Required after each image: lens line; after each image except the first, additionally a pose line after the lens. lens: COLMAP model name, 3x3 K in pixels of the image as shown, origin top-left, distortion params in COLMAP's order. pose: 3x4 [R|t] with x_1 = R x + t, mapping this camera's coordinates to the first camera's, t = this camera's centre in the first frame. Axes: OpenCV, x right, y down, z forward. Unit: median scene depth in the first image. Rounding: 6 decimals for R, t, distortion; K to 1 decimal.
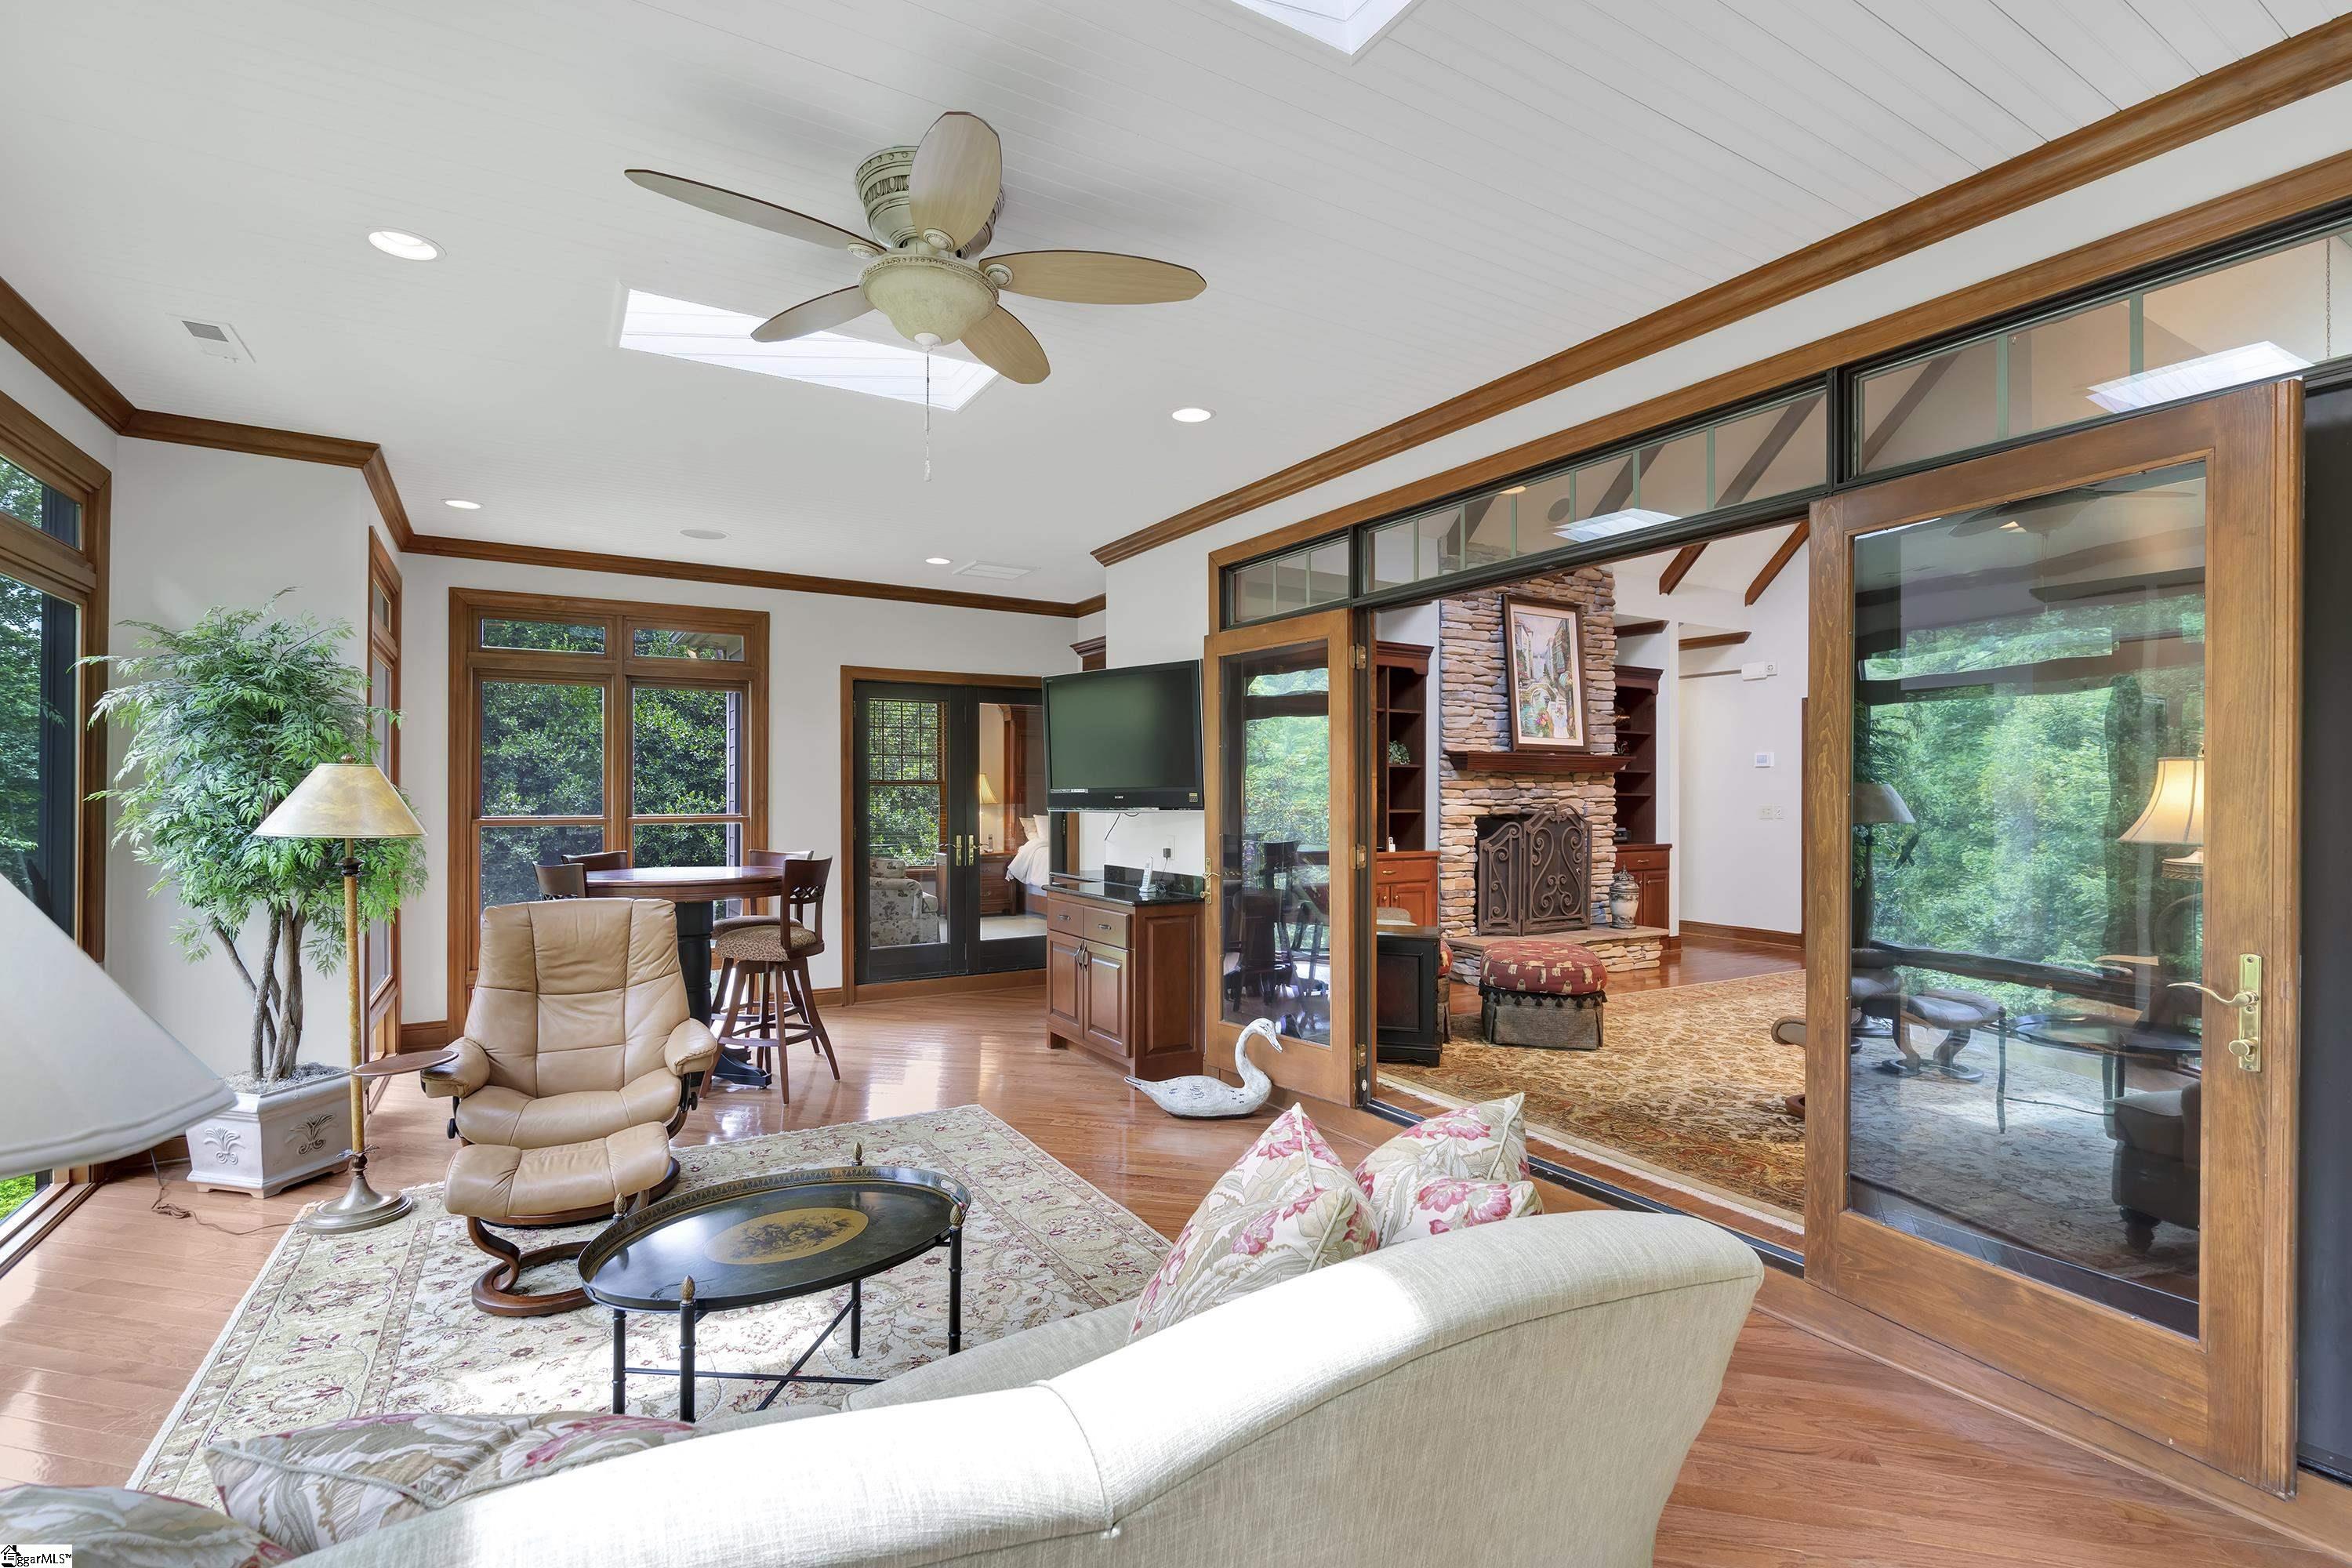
lens RADIAL K [[1073.7, 0, 1174.1], [0, 1073.7, 780.4], [0, 0, 1]] dist [-0.003867, -0.000354]
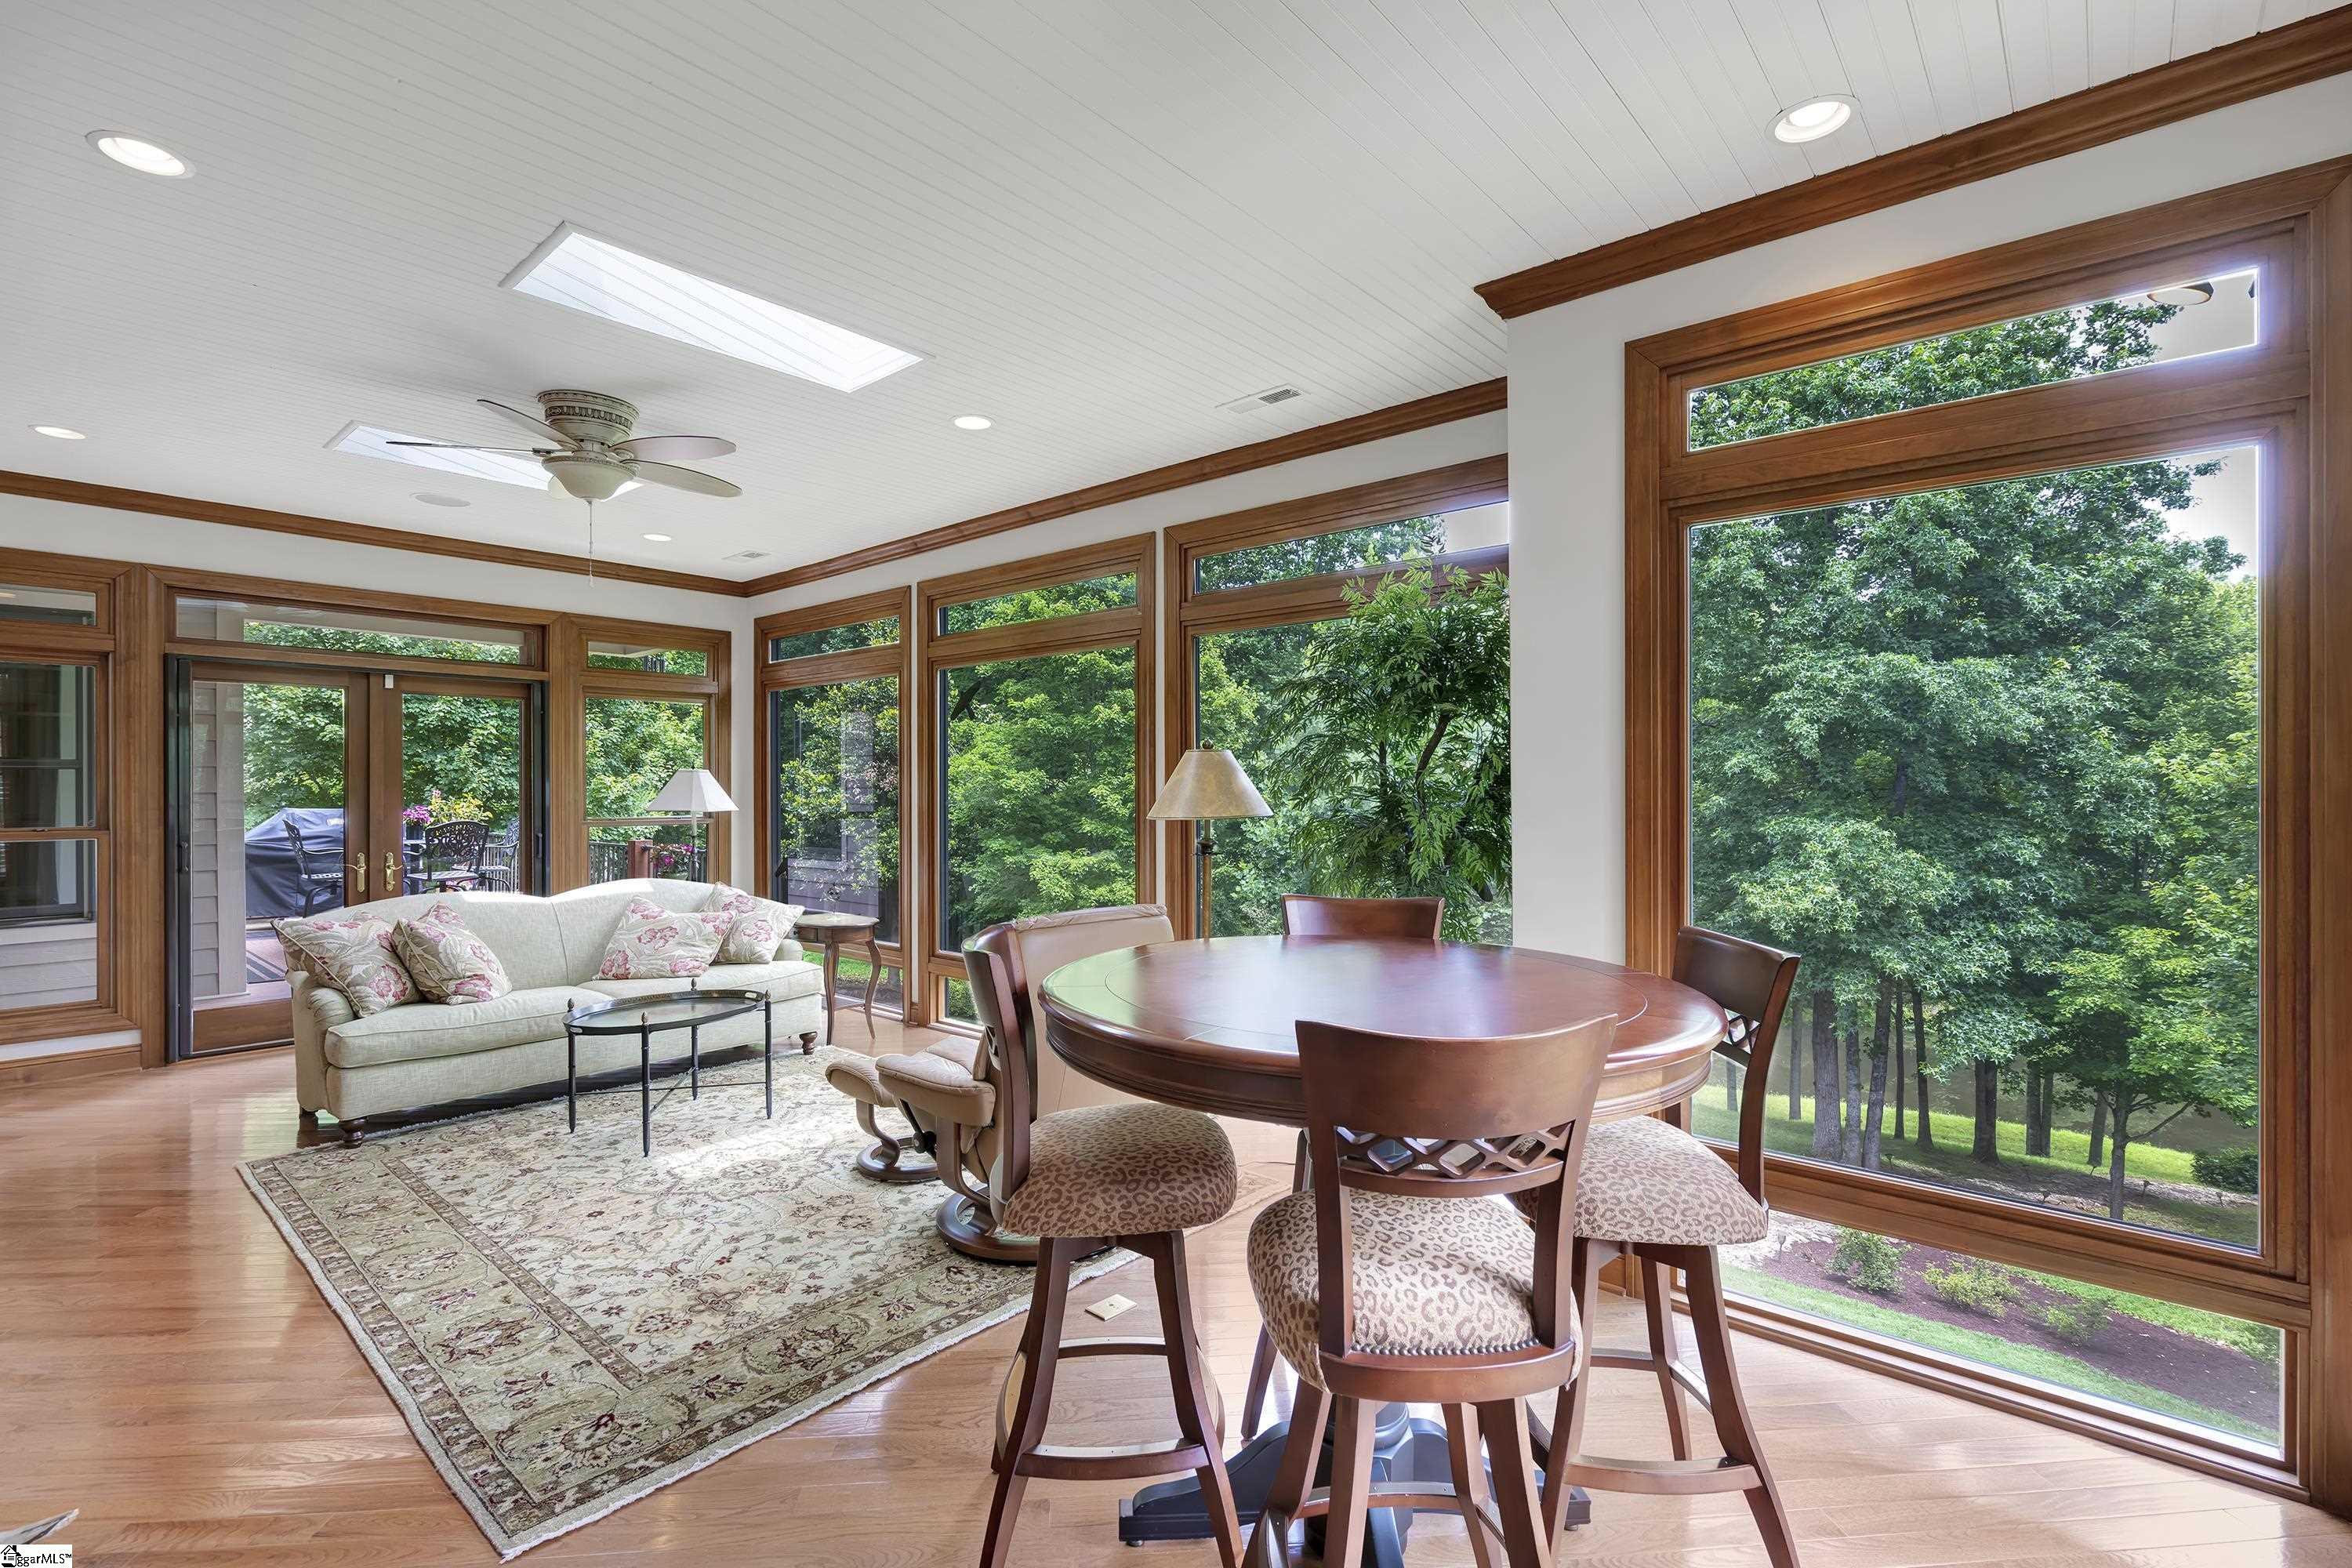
lens RADIAL K [[1073.7, 0, 1184.3], [0, 1073.7, 781.3], [0, 0, 1]] dist [-0.003867, -0.000354]
pose [[-0.949984, -0.000976, -0.312298, -0.357814], [0.003824, 0.999884, -0.014757, 0.029270], [0.312276, -0.015214, -0.949870, 1.759997]]
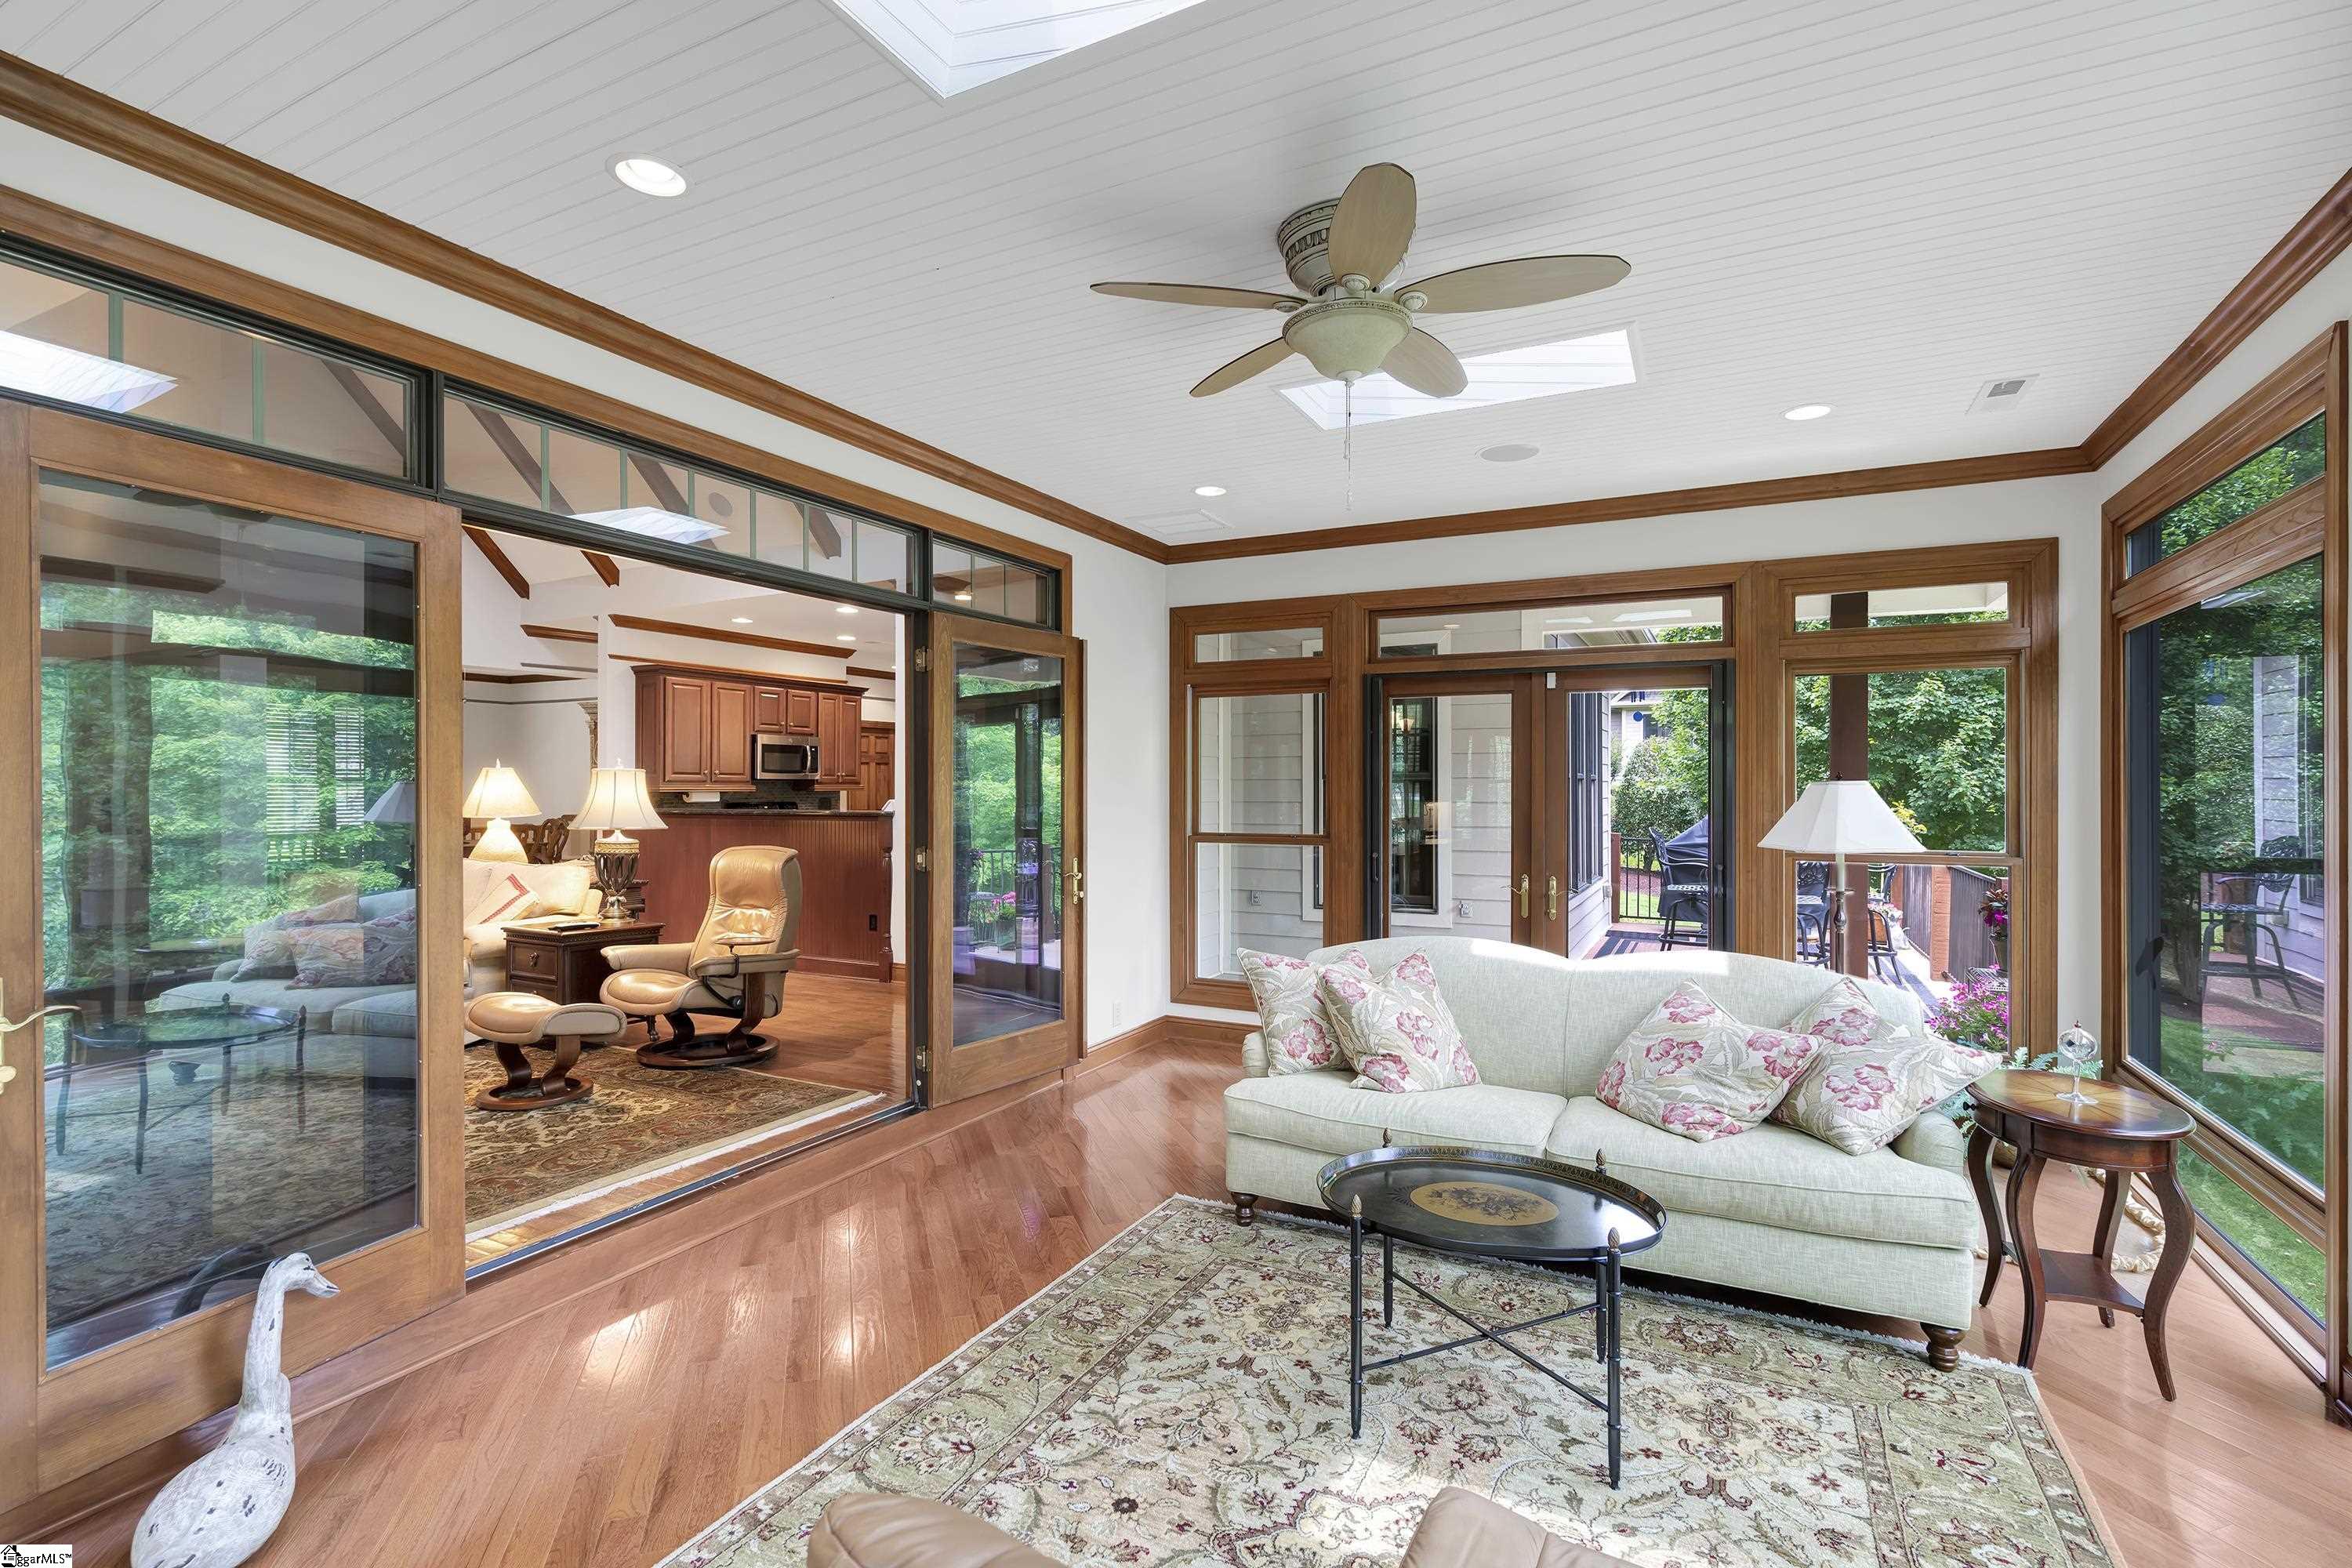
lens RADIAL K [[1073.7, 0, 1171.8], [0, 1073.7, 790.4], [0, 0, 1]] dist [-0.003867, -0.000354]
pose [[-0.523745, -0.004609, 0.851863, -0.645564], [-0.008927, 0.999960, -0.000079, 0.001923], [-0.851828, -0.007646, -0.523765, 1.062914]]
